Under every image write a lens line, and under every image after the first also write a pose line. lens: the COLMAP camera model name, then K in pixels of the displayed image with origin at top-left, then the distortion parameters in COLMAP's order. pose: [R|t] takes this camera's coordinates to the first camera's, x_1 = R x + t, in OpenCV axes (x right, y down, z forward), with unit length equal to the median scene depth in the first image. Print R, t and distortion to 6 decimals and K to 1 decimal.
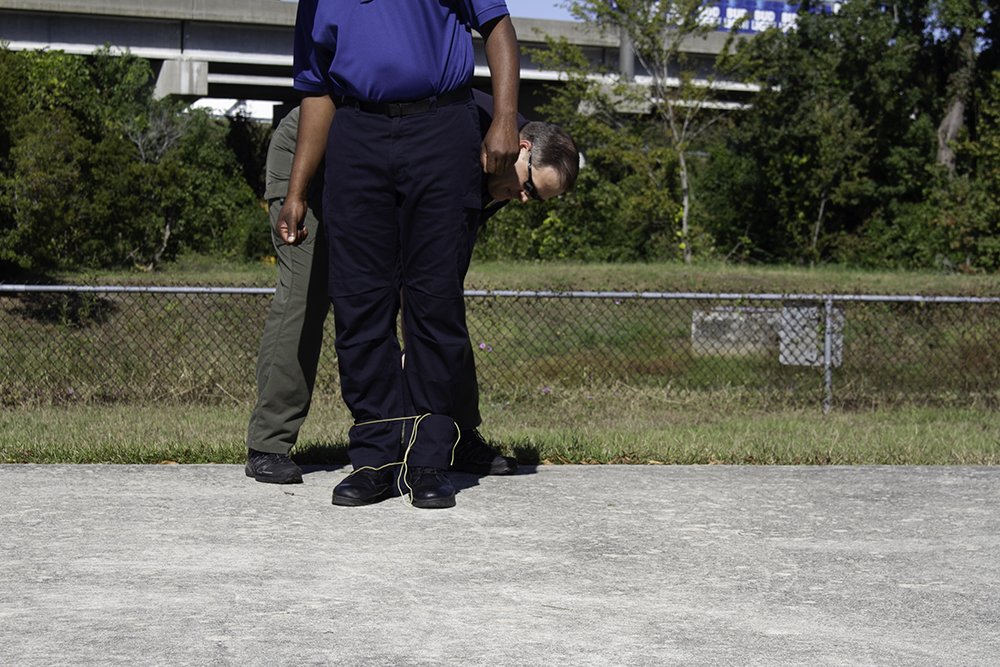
lens RADIAL K [[2433.7, 0, 494.0], [0, 2433.7, 334.8], [0, 0, 1]] dist [0.073966, 0.000000]
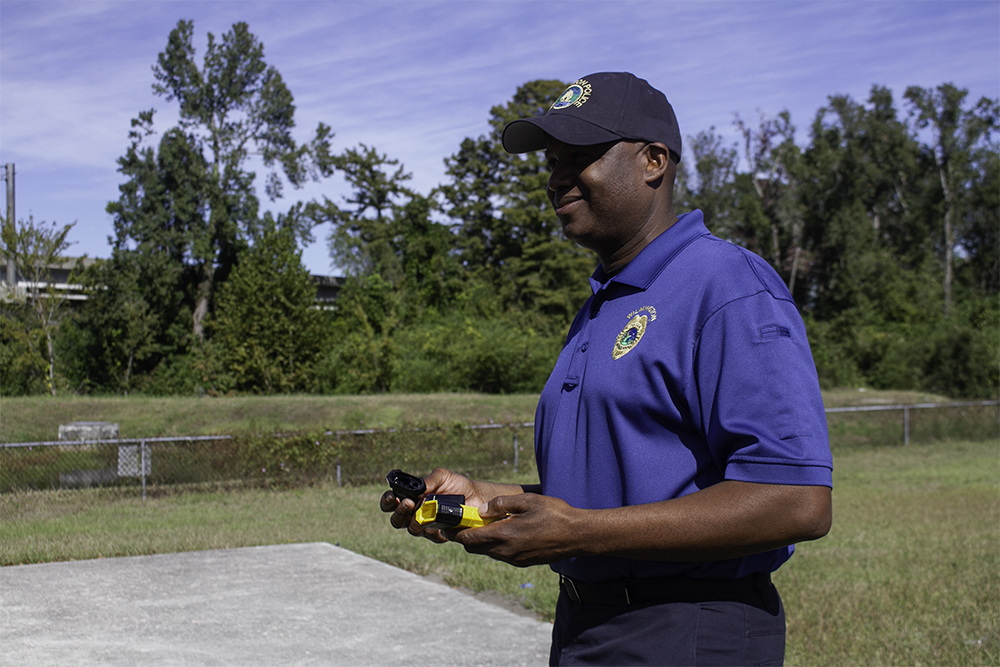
lens RADIAL K [[1359.9, 0, 502.2], [0, 1359.9, 335.1], [0, 0, 1]] dist [-0.054855, 0.000000]
pose [[0.919730, -0.019641, 0.392059, -0.020917], [0.044493, 0.997527, -0.054404, -0.027116], [-0.390021, 0.067481, 0.918330, -0.109421]]
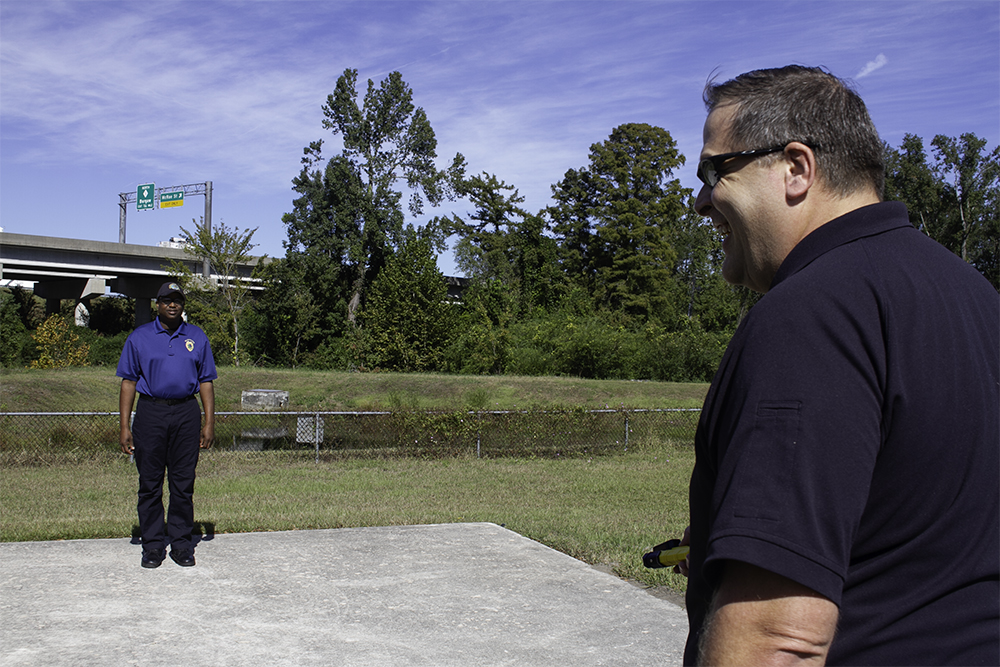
lens RADIAL K [[1094.0, 0, 502.3], [0, 1094.0, 332.6], [0, 0, 1]] dist [-0.089169, 0.000000]
pose [[0.948572, 0.009907, 0.316406, -0.025007], [0.006883, 0.998628, -0.051901, -0.036335], [-0.316486, 0.051410, 0.947203, -0.043346]]
